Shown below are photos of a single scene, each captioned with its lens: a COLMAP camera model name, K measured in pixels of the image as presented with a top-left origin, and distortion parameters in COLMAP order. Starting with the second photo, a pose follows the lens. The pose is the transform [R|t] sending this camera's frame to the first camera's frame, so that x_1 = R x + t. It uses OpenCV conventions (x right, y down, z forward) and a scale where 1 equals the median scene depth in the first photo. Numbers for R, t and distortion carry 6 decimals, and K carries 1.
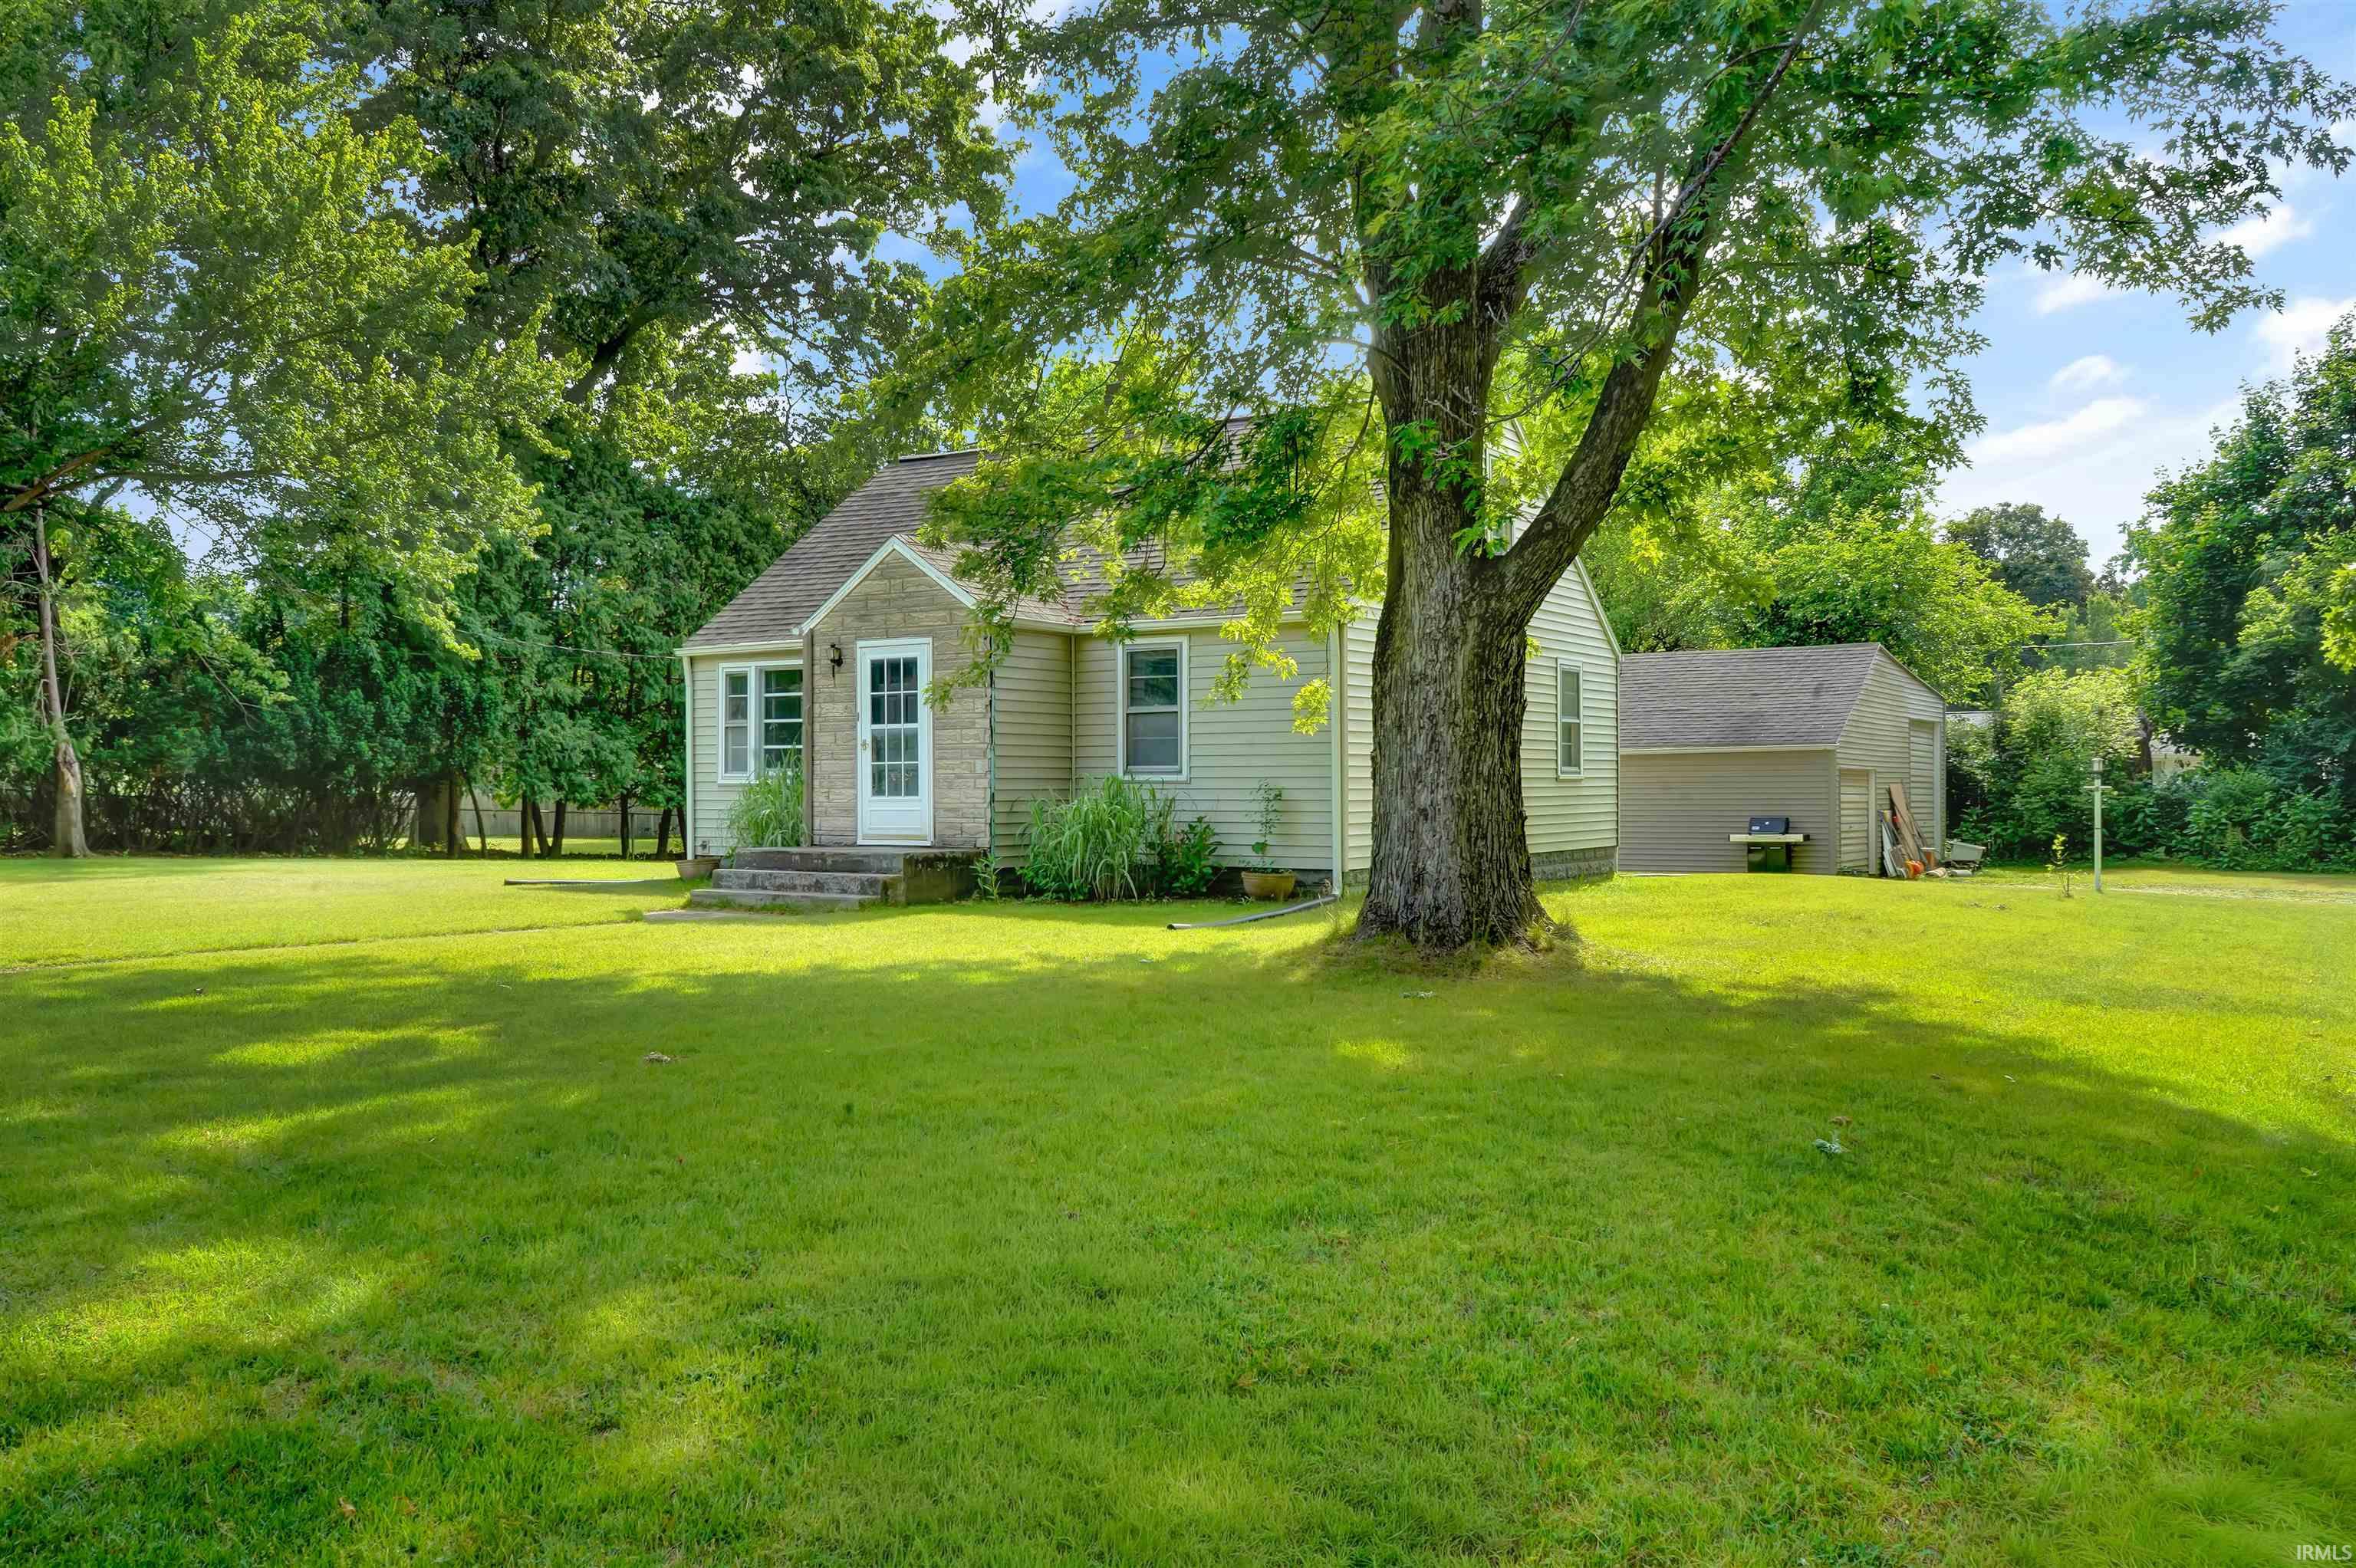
lens RADIAL K [[1908.7, 0, 1178.0], [0, 1908.7, 784.0], [0, 0, 1]] dist [-0.005298, -0.002064]
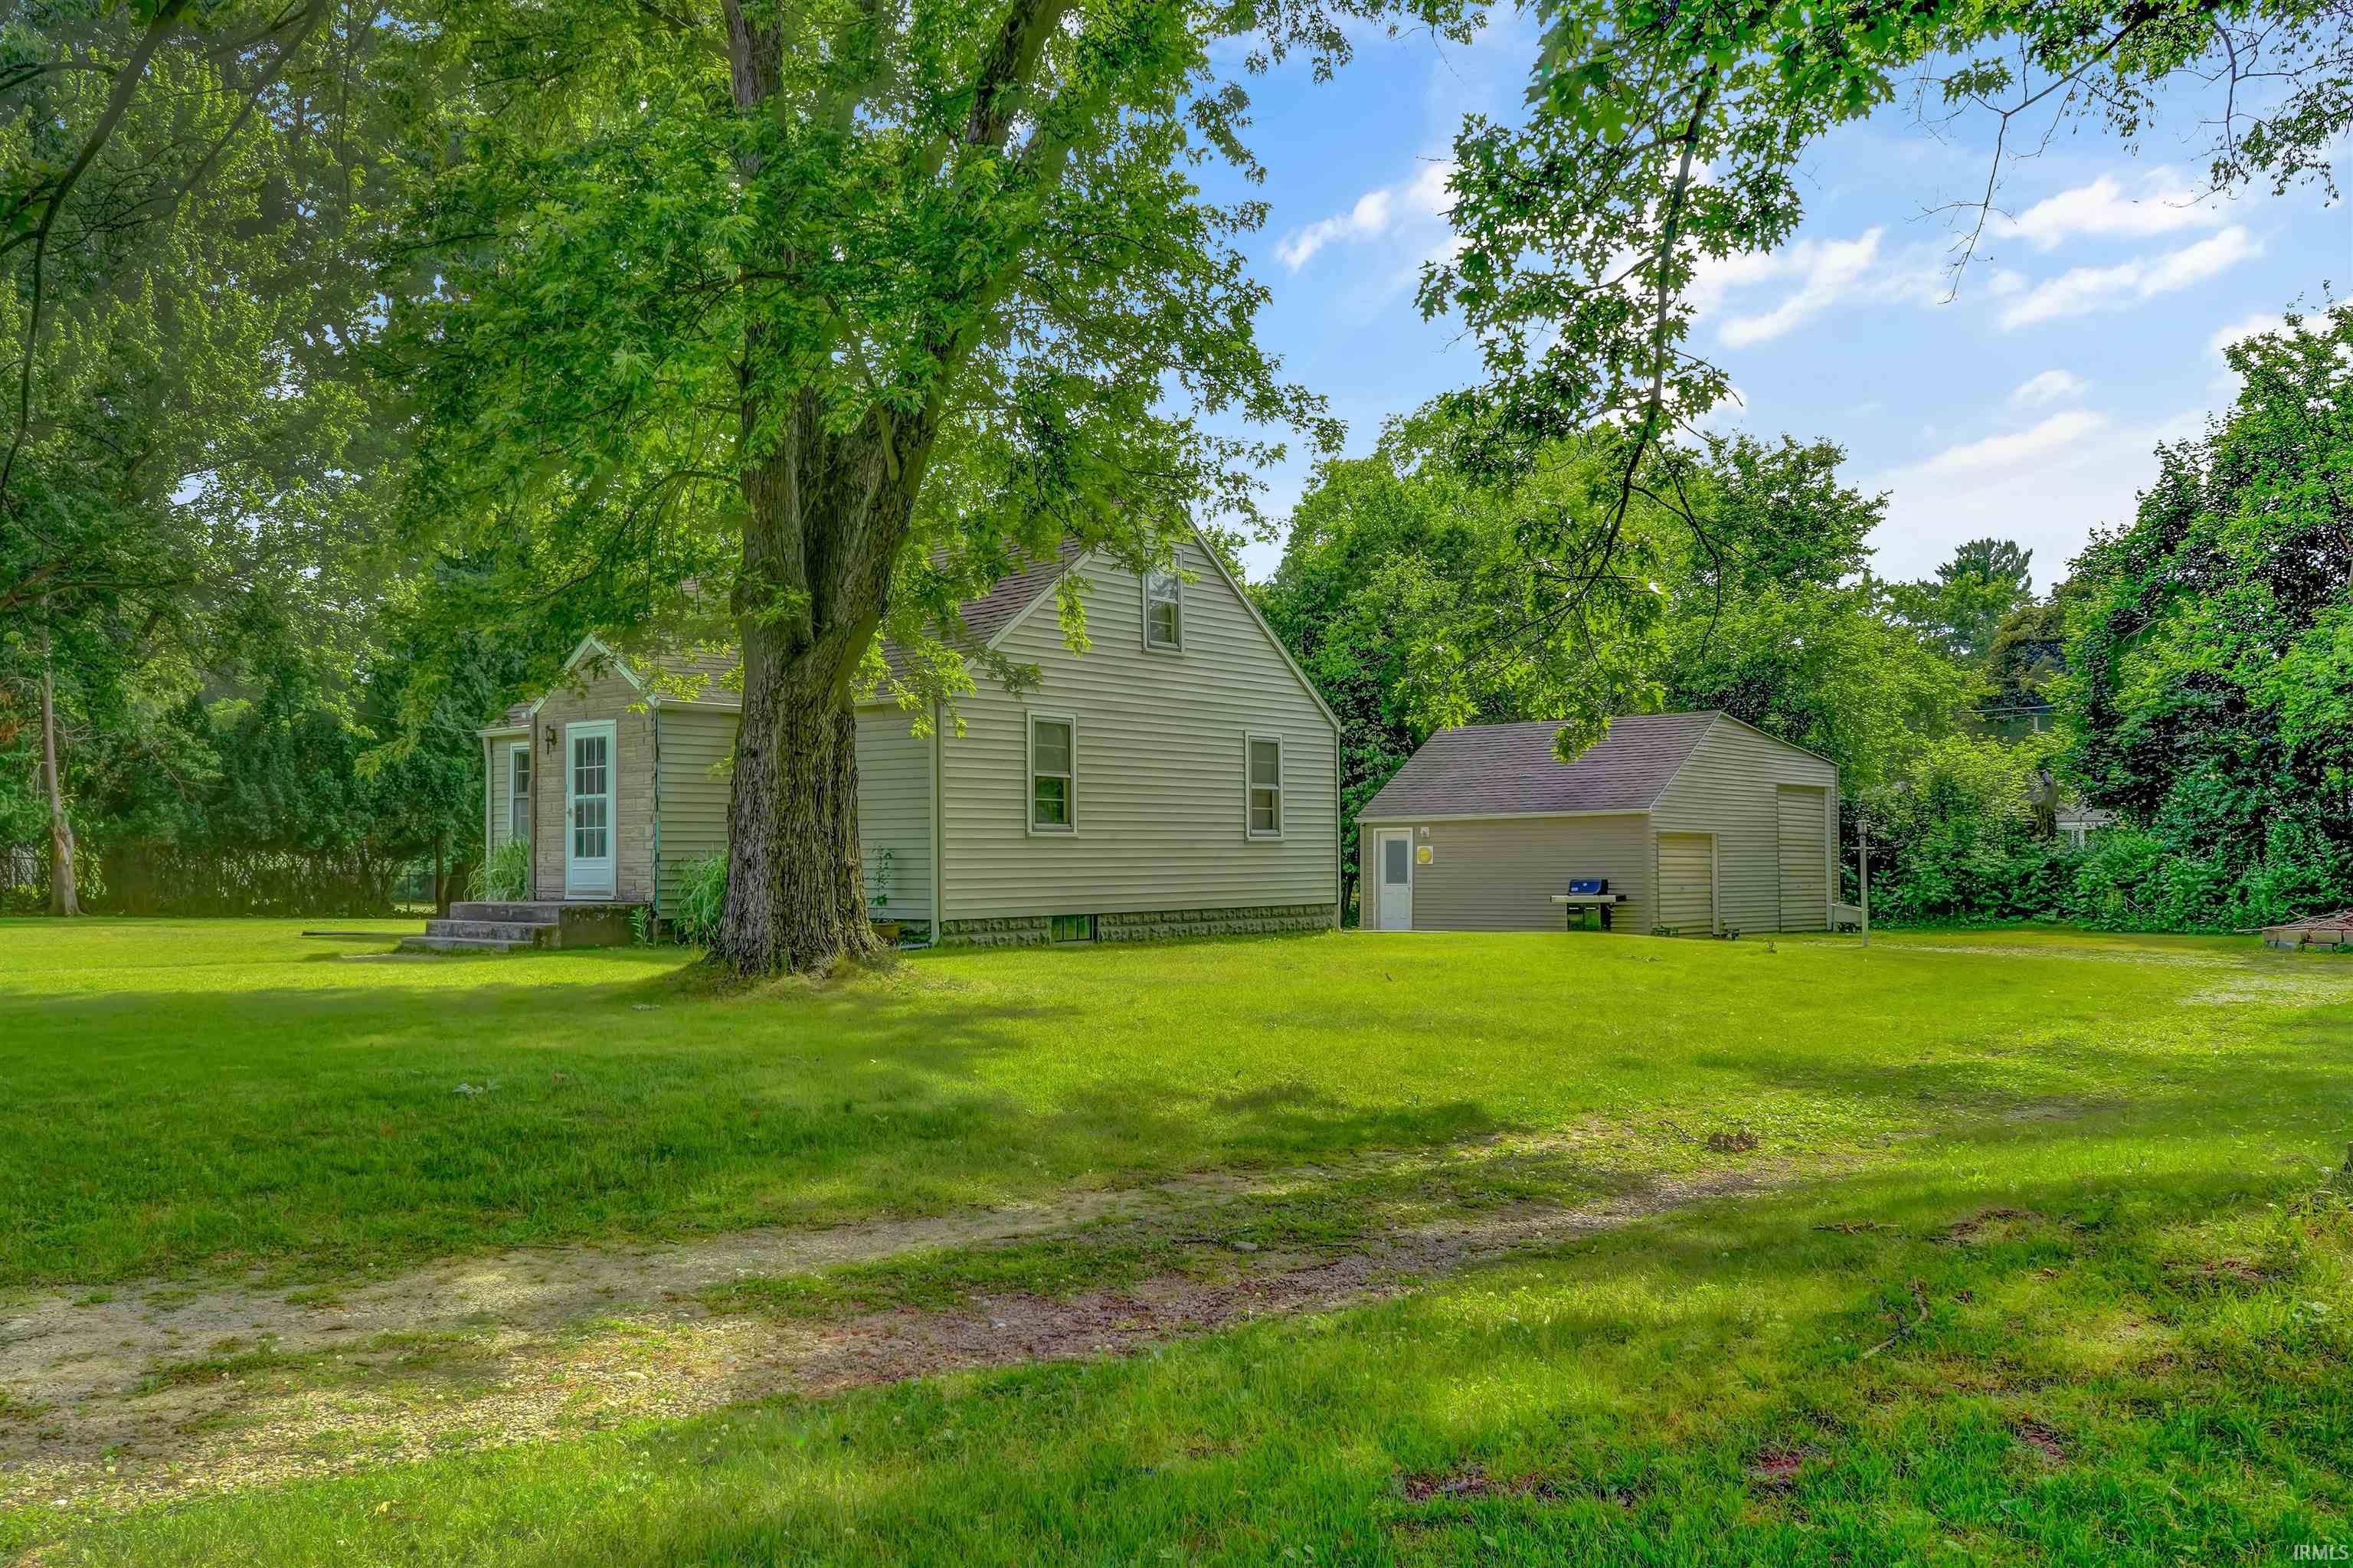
lens RADIAL K [[1906.5, 0, 1176.5], [0, 1906.5, 784.0], [0, 0, 1]] dist [-0.005298, -0.002064]
pose [[0.994093, -0.007701, -0.108257, 0.211136], [0.003552, 0.999253, -0.038470, 0.005047], [0.108473, 0.037858, 0.993378, -0.068635]]
